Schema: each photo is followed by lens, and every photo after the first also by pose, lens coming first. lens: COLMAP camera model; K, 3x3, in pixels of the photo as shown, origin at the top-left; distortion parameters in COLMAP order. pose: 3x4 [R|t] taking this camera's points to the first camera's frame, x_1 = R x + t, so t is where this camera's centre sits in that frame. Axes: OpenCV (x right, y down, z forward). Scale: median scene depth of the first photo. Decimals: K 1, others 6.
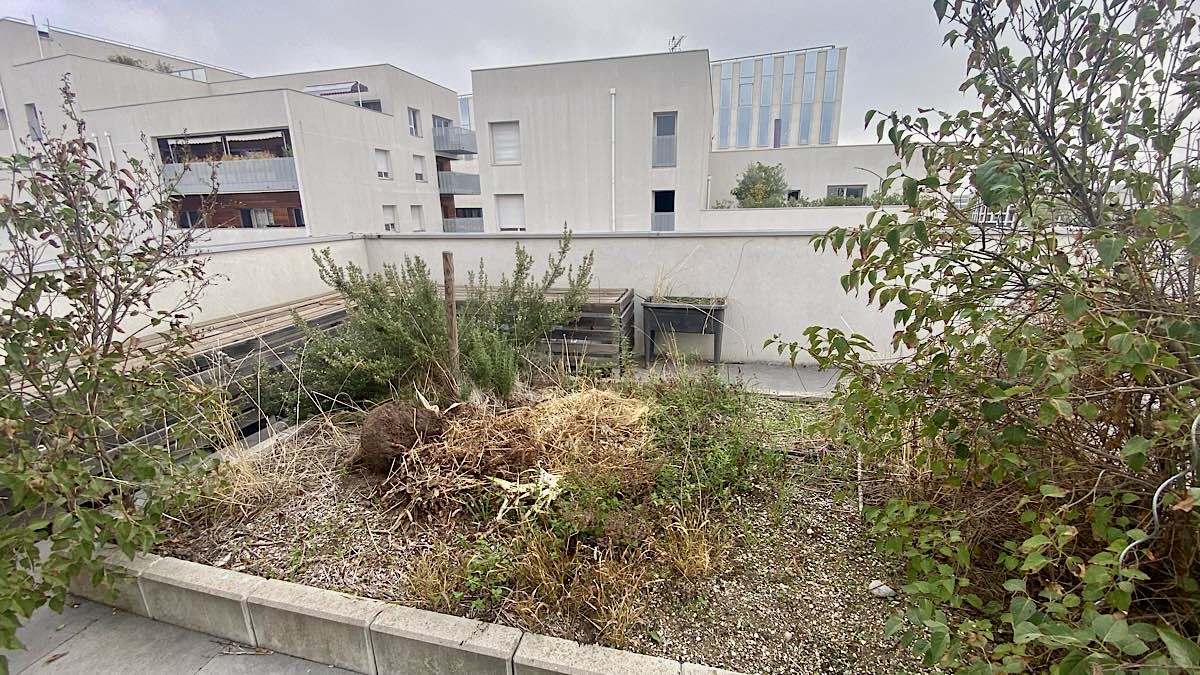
lens RADIAL K [[486.9, 0, 600.0], [0, 486.9, 337.5], [0, 0, 1]] dist [0.000150, -0.008356]
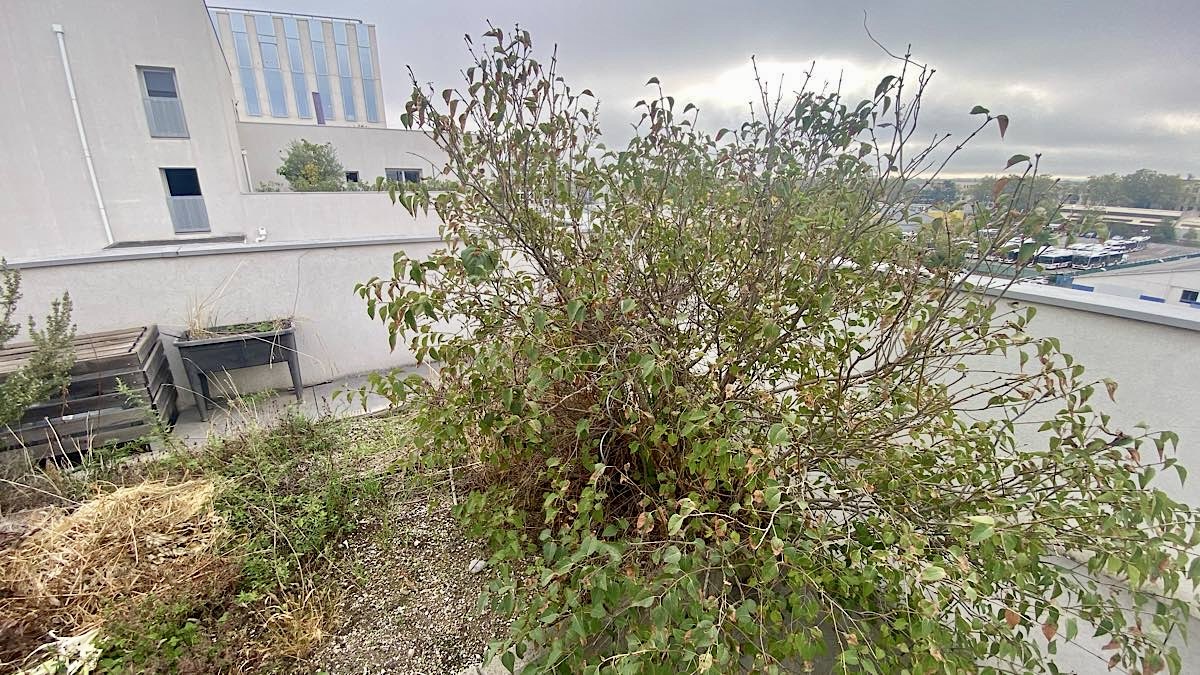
lens RADIAL K [[486.9, 0, 600.0], [0, 486.9, 337.5], [0, 0, 1]] dist [0.000150, -0.008356]
pose [[0.691476, -0.207892, 0.691840, 0.024899], [0.171077, 0.977579, 0.122767, -0.067542], [-0.701851, 0.033468, 0.711538, -0.055746]]
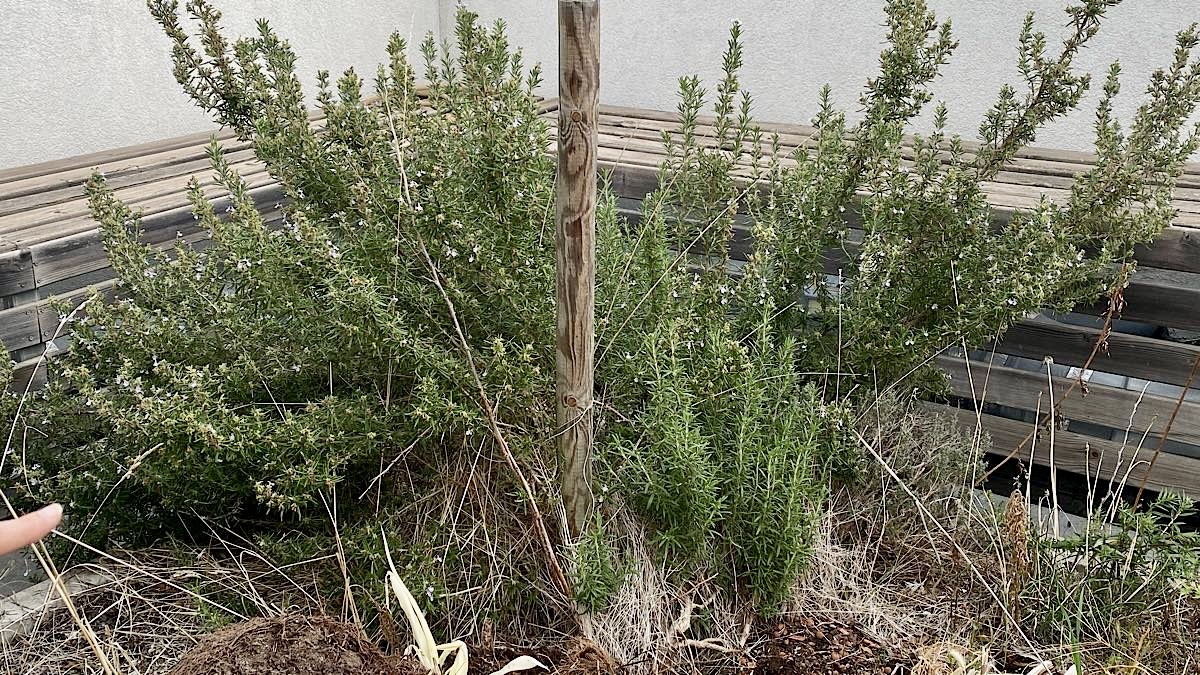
lens RADIAL K [[1344.4, 0, 600.0], [0, 1344.4, 337.5], [0, 0, 1]] dist [0.039823, 0.005107]
pose [[0.919054, 0.122394, -0.374645, -0.028712], [-0.095484, 0.991386, 0.089646, -0.055596], [0.382390, -0.046617, 0.922824, 0.302656]]
